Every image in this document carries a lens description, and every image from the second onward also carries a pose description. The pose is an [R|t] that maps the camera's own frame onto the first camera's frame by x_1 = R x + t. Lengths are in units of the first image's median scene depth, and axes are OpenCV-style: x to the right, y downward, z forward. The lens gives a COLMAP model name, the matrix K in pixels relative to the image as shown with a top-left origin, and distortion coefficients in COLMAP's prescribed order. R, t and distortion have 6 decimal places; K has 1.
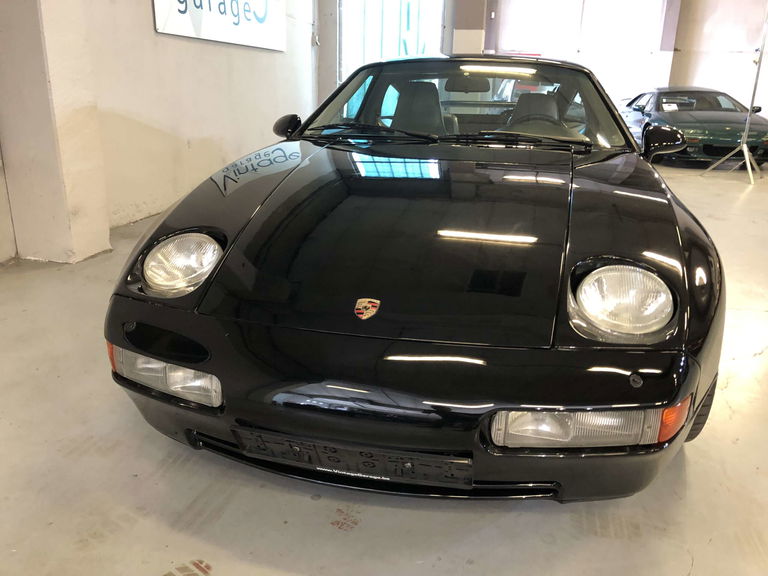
lens RADIAL K [[629.0, 0, 384.4], [0, 629.0, 285.8], [0, 0, 1]] dist [0.019290, -0.024514]
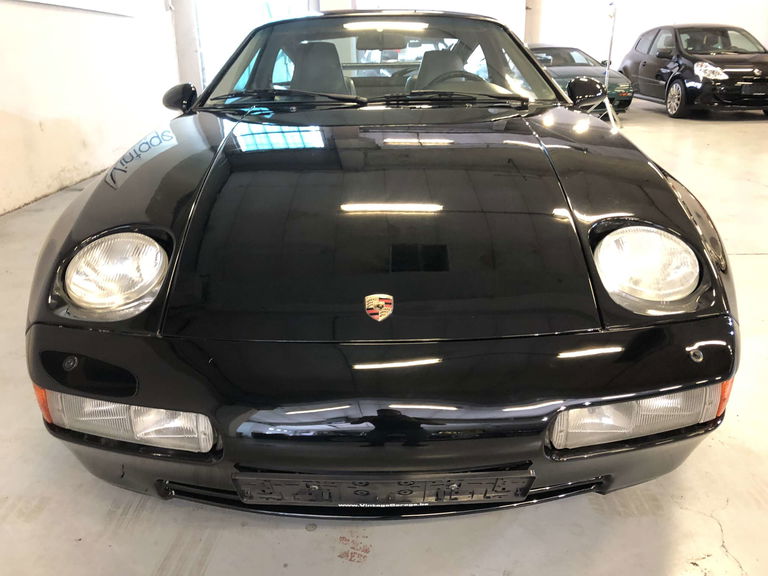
lens RADIAL K [[633.8, 0, 384.0], [0, 633.8, 288.0], [0, 0, 1]] dist [0.001896, 0.006835]
pose [[0.975766, -0.108007, 0.190304, -0.133531], [0.098616, 0.993424, 0.058169, -0.027372], [-0.195336, -0.037992, 0.980000, 0.139264]]
